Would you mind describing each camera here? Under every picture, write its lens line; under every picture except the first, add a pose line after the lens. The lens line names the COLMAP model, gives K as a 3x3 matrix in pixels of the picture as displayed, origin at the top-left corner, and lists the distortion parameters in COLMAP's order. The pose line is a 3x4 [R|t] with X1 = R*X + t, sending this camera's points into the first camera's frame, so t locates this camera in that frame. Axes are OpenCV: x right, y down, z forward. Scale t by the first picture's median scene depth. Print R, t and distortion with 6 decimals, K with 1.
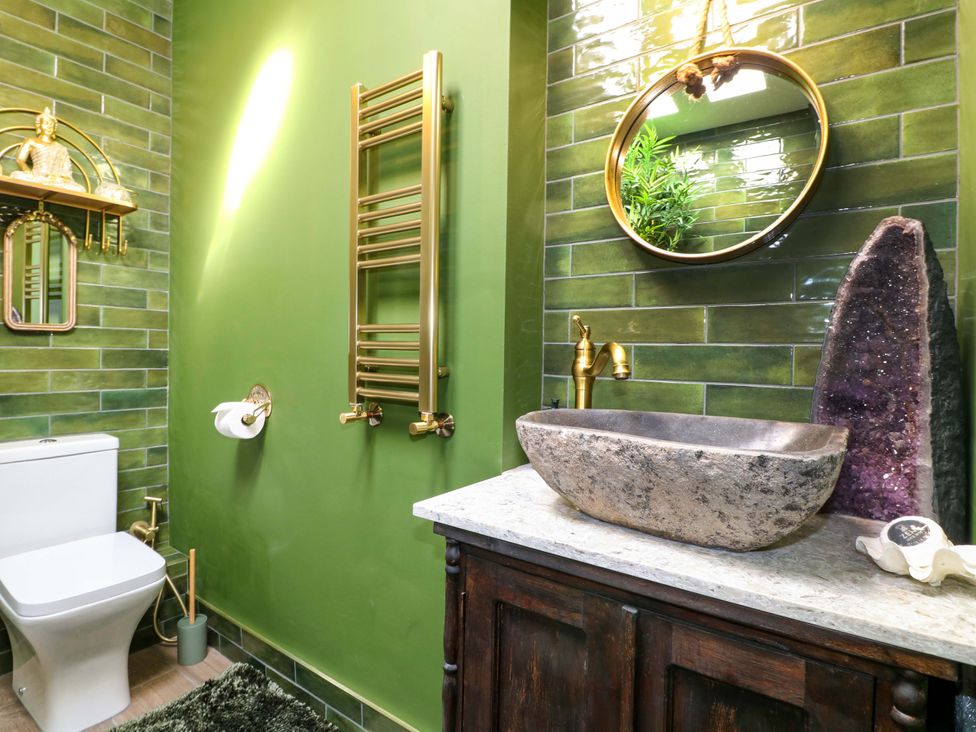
lens RADIAL K [[518.8, 0, 497.6], [0, 518.8, 358.6], [0, 0, 1]] dist [-0.003986, -0.010300]
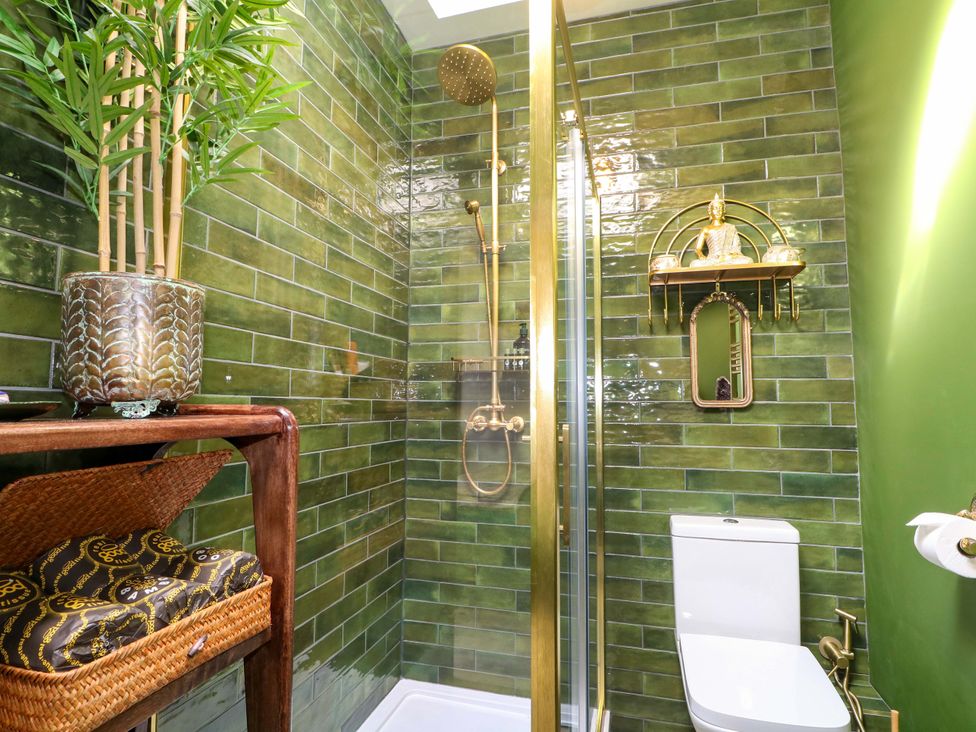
lens RADIAL K [[518.8, 0, 495.6], [0, 518.8, 360.0], [0, 0, 1]] dist [-0.003986, -0.010300]
pose [[0.329500, -0.095427, -0.939321, -0.064080], [-0.010893, 0.994429, -0.104847, -0.034574], [0.944093, 0.044779, 0.326625, 0.231091]]
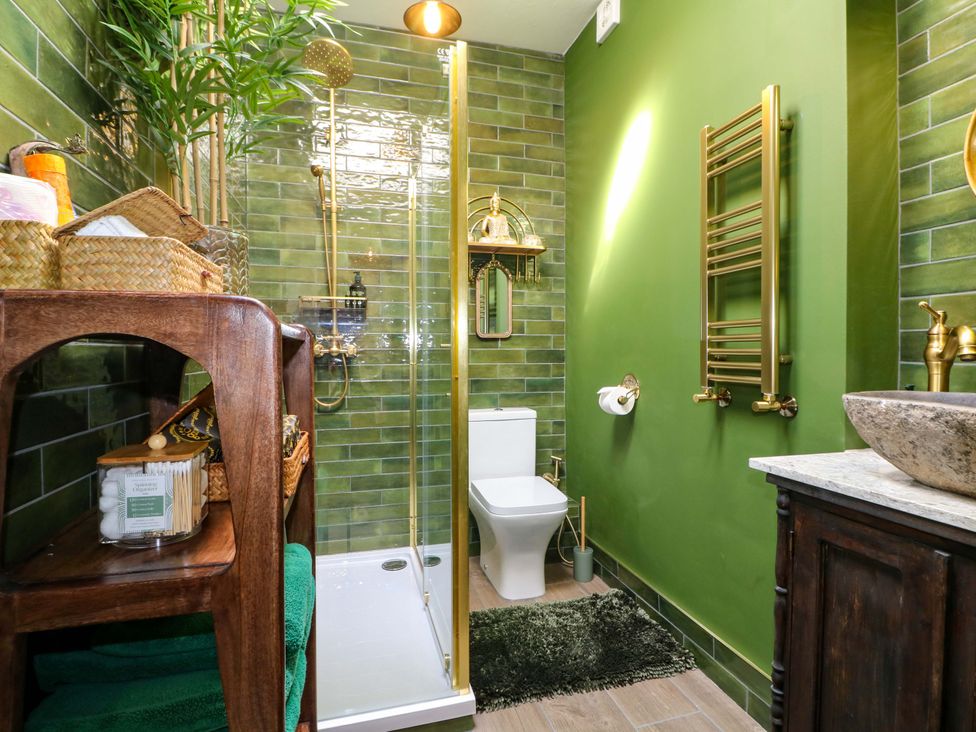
lens RADIAL K [[518.8, 0, 483.4], [0, 518.8, 361.3], [0, 0, 1]] dist [-0.003986, -0.010300]
pose [[0.767997, -0.007531, -0.640409, 0.078154], [0.006866, 0.999970, -0.003525, 0.019803], [0.640417, -0.001690, 0.768026, -0.206418]]
